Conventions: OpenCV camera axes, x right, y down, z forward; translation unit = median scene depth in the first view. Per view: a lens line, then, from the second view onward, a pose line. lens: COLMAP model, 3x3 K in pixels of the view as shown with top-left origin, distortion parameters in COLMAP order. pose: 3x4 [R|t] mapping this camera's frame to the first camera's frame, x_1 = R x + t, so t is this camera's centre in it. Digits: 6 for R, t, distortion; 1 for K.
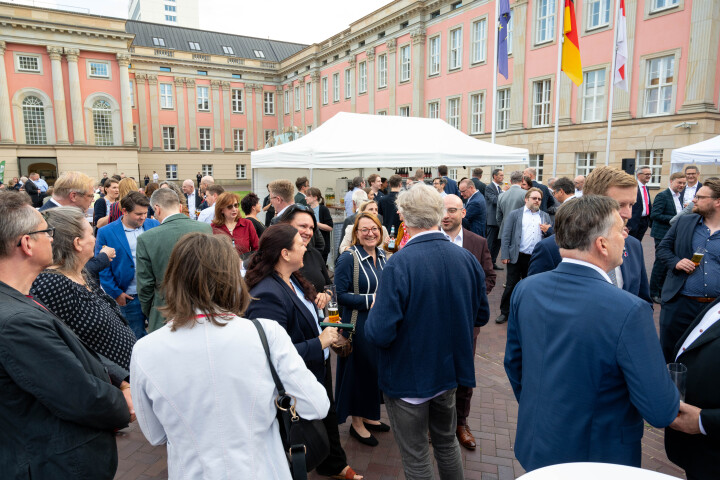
lens RADIAL K [[481.4, 0, 360.0], [0, 481.4, 240.0], [0, 0, 1]] dist [0.002658, 0.000181]
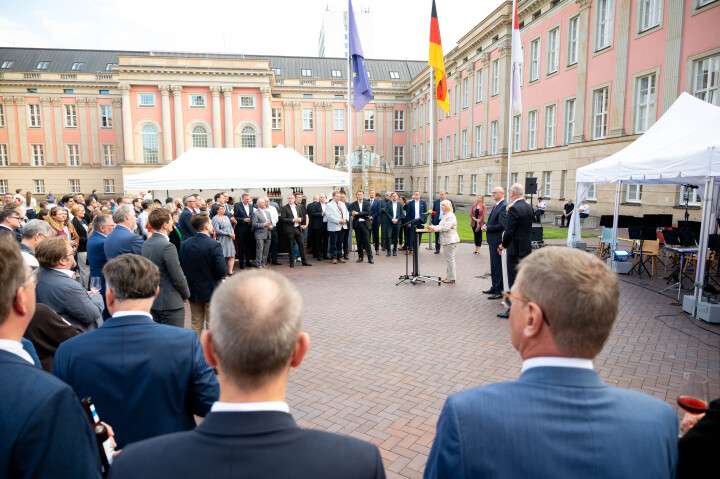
lens RADIAL K [[481.4, 0, 360.0], [0, 481.4, 239.5], [0, 0, 1]] dist [0.002658, 0.000181]
pose [[0.923756, 0.045951, -0.380216, 0.207835], [-0.055287, 0.998377, -0.013666, -0.004552], [0.378971, 0.033645, 0.924797, -0.007543]]
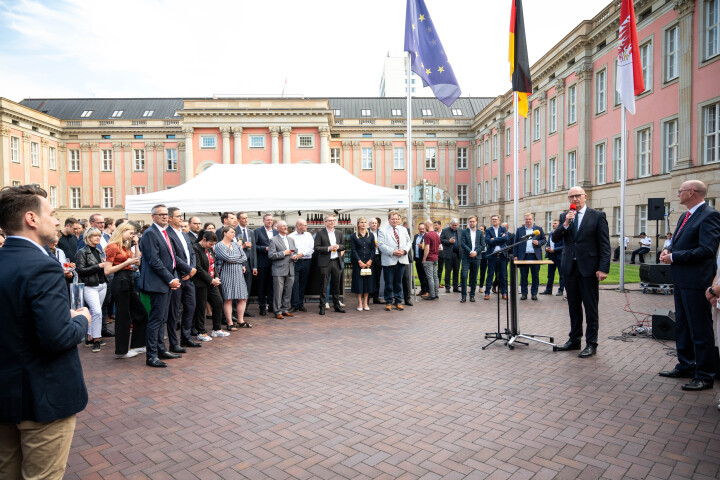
lens RADIAL K [[481.4, 0, 360.0], [0, 481.4, 240.0], [0, 0, 1]] dist [0.002658, 0.000181]
pose [[0.868866, 0.012034, -0.494902, 0.179355], [-0.068343, 0.993048, -0.095838, -0.003192], [0.490308, 0.117093, 0.863648, 0.059147]]
